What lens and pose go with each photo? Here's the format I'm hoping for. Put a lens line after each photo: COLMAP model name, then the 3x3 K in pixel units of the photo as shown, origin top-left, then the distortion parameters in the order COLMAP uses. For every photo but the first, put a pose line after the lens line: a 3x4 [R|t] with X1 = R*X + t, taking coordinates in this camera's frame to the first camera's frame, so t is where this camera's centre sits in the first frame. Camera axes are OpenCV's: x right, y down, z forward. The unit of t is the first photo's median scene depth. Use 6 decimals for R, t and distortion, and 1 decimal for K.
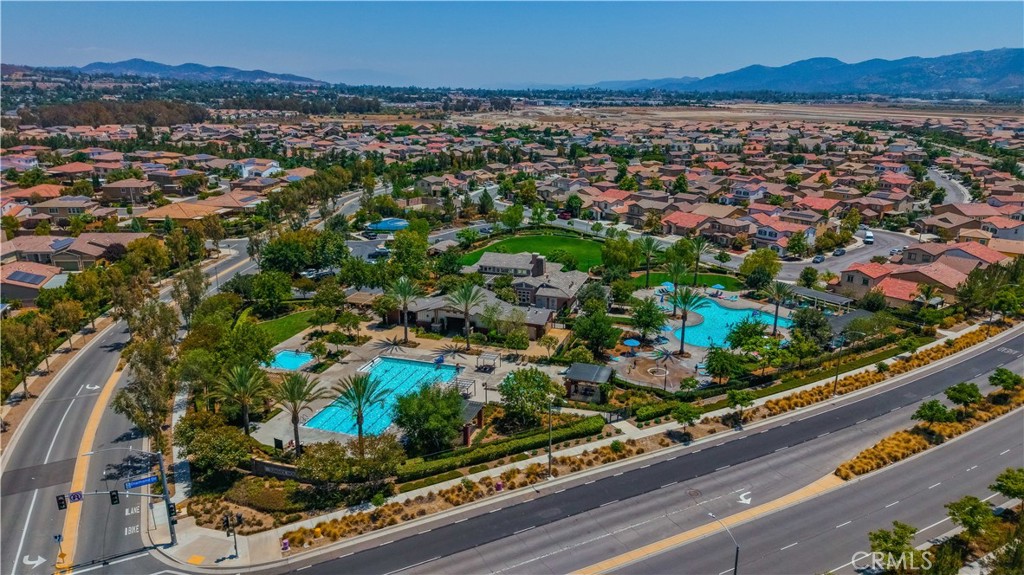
lens RADIAL K [[657.7, 0, 512.0], [0, 657.7, 287.5], [0, 0, 1]] dist [0.008004, -0.001912]
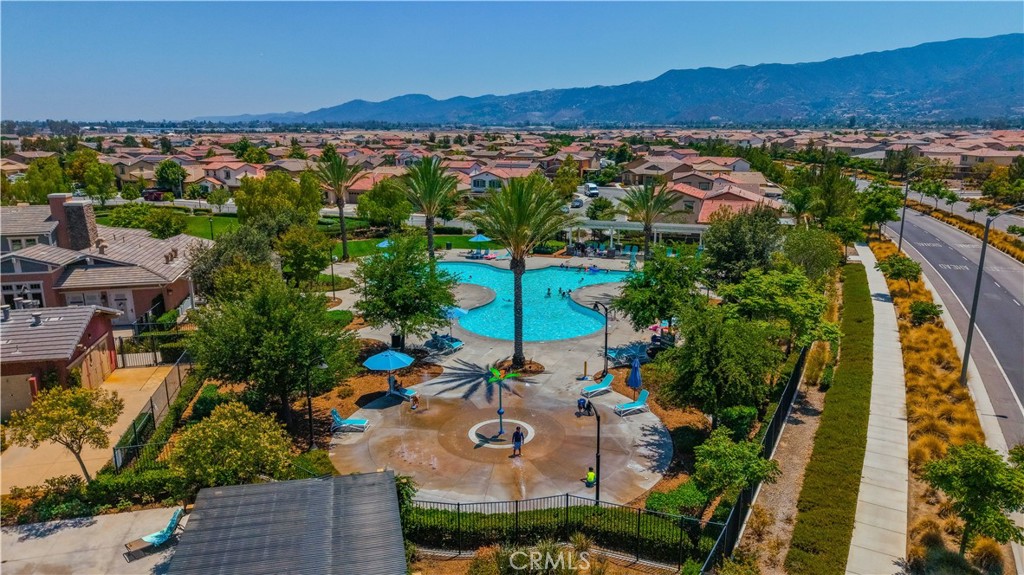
lens RADIAL K [[657.7, 0, 512.0], [0, 657.7, 287.5], [0, 0, 1]] dist [0.008004, -0.001912]
pose [[0.846485, -0.120249, 0.518655, 0.038147], [0.146364, 0.989185, -0.009536, 0.033188], [-0.511899, 0.083985, 0.854930, 0.380988]]
